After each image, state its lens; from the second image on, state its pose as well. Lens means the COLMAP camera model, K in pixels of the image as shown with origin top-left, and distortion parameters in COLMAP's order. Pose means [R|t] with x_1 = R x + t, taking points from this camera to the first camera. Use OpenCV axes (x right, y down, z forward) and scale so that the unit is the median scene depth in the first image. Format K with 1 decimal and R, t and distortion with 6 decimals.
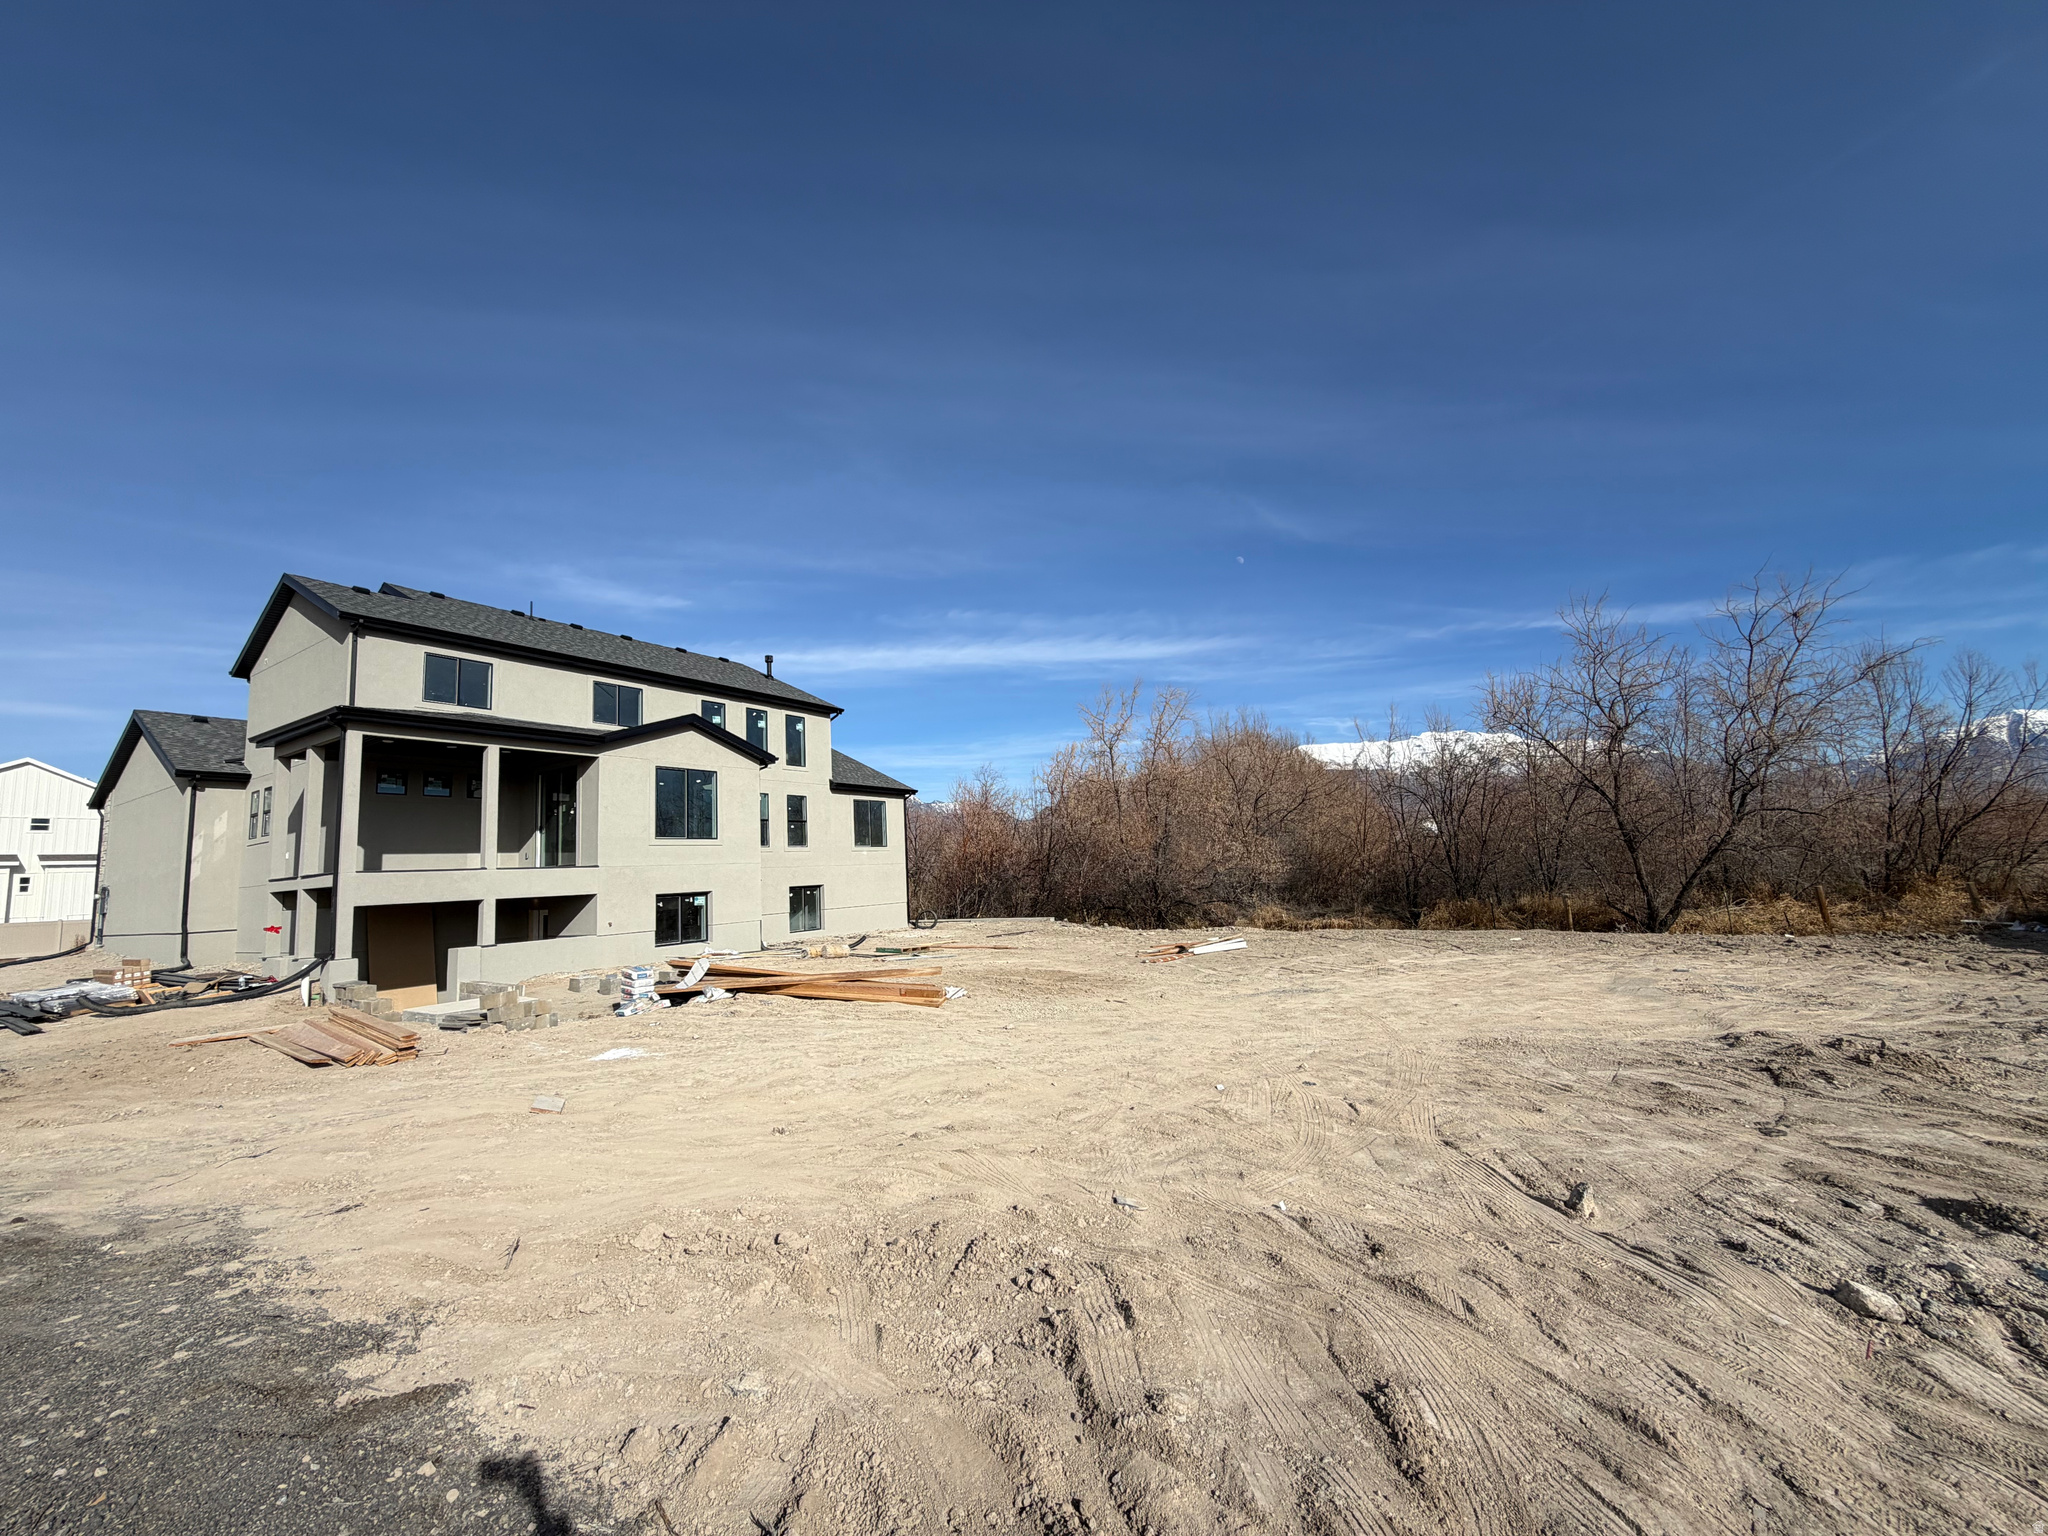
lens RADIAL K [[818.7, 0, 1021.9], [0, 818.7, 768.7], [0, 0, 1]] dist [-0.000613, 0.000637]
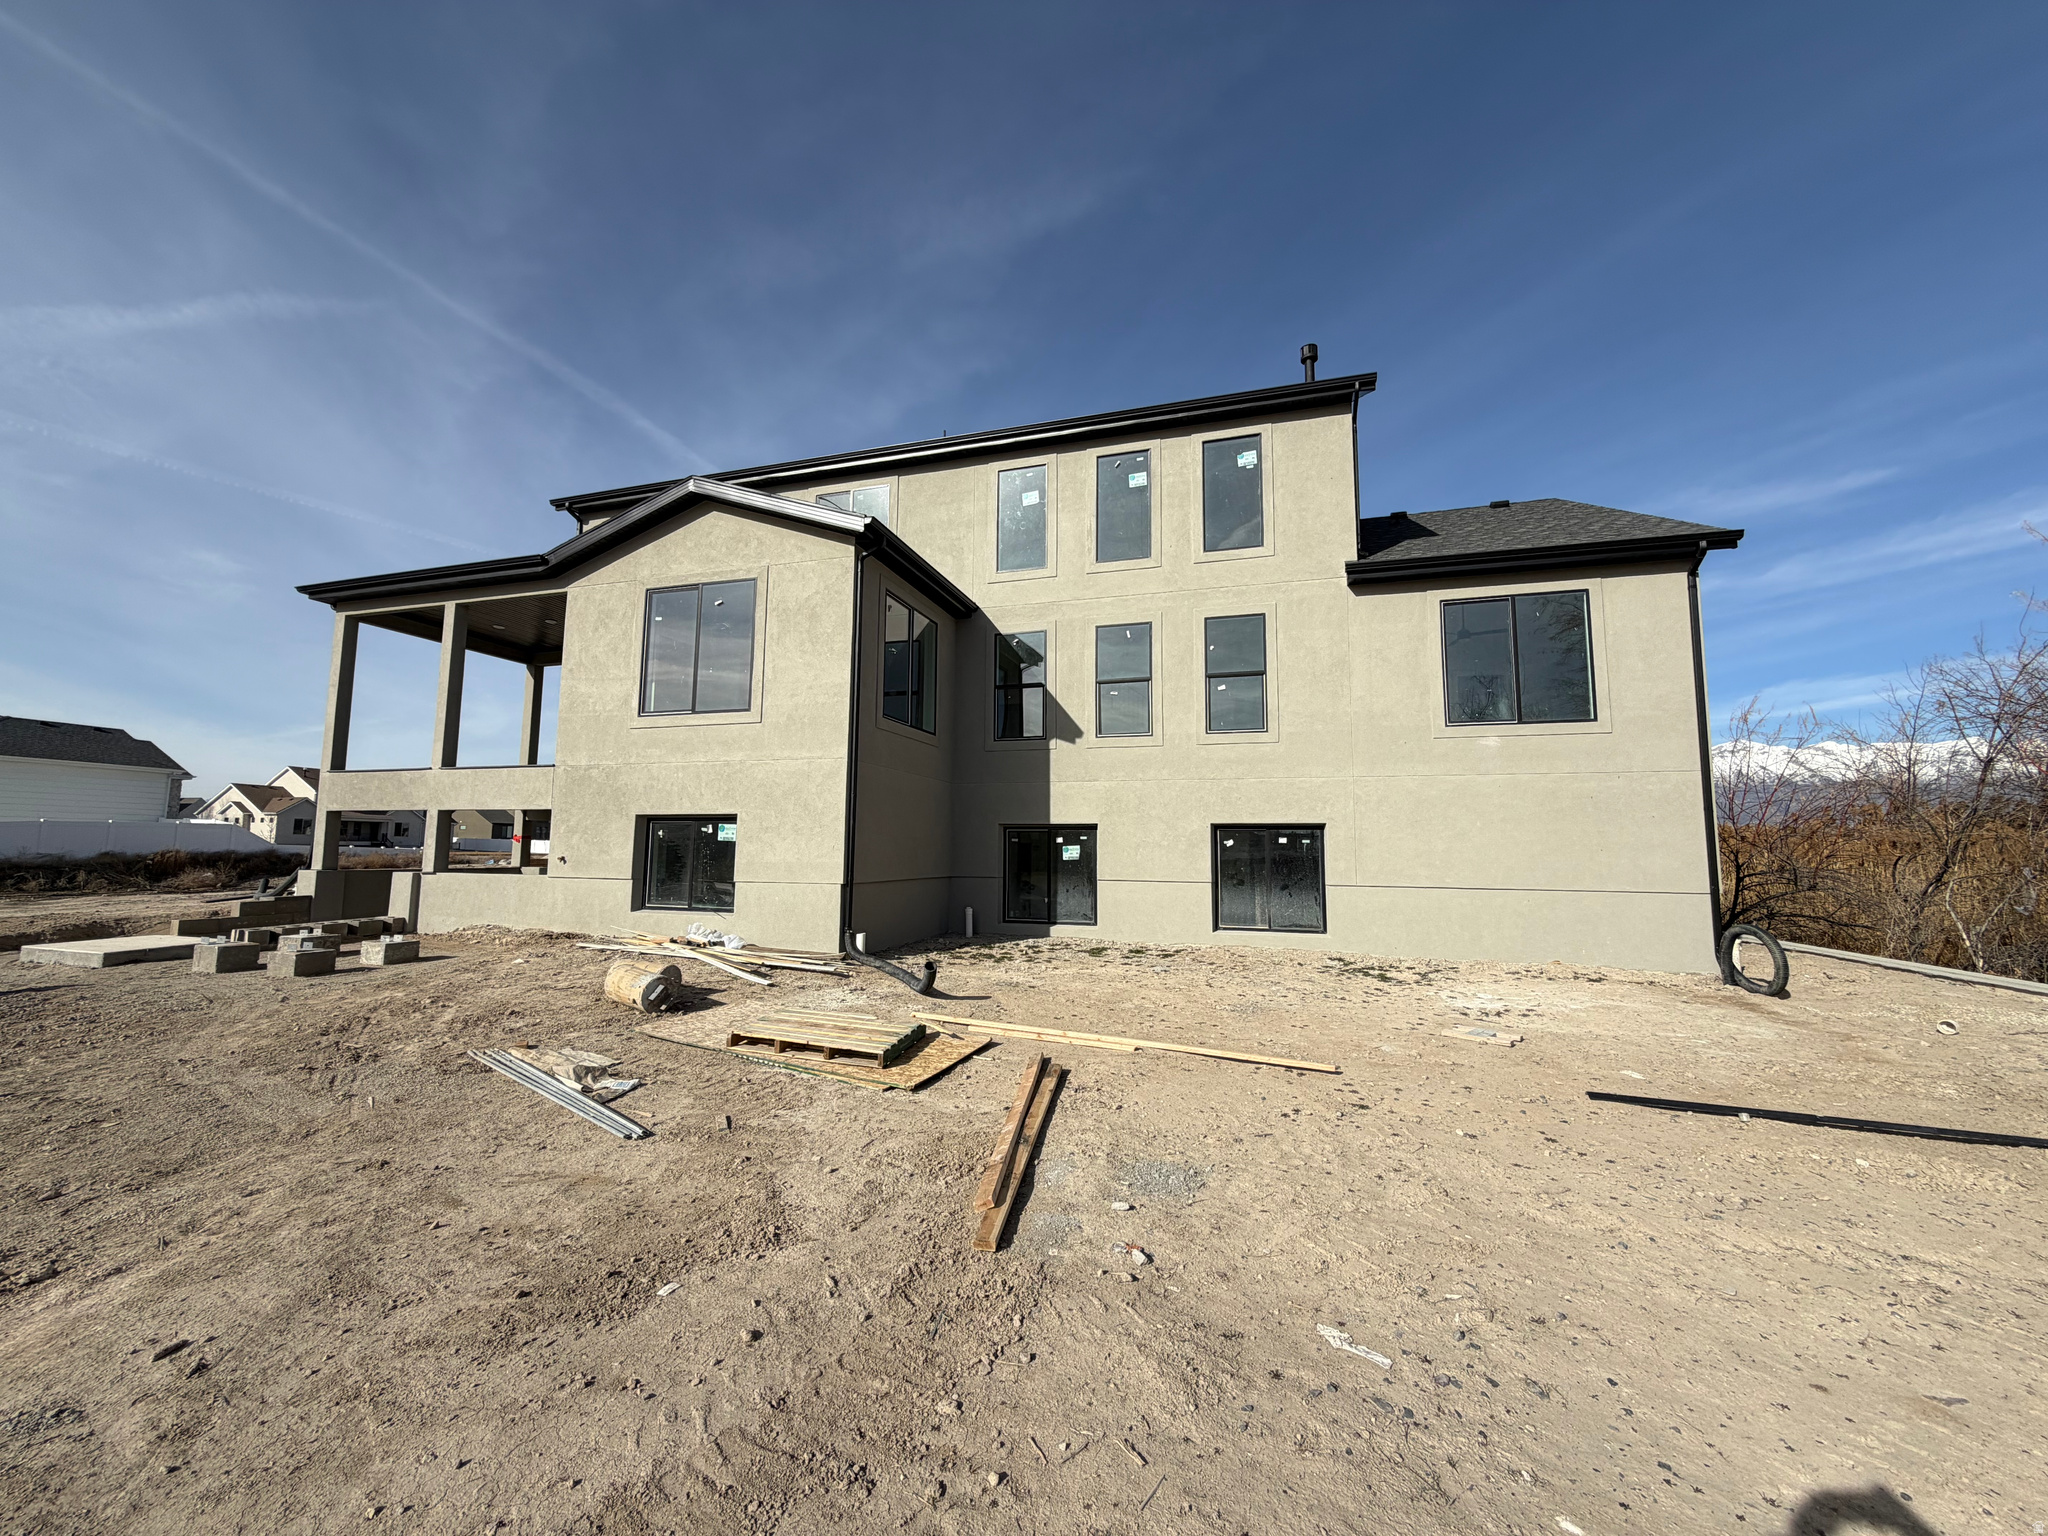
lens RADIAL K [[818.7, 0, 1018.1], [0, 818.7, 777.6], [0, 0, 1]] dist [-0.000613, 0.000637]
pose [[0.254276, -0.040785, -0.966271, 0.110160], [0.096620, 0.995183, -0.016579, 0.113981], [0.962293, -0.089146, 0.256992, 0.777975]]
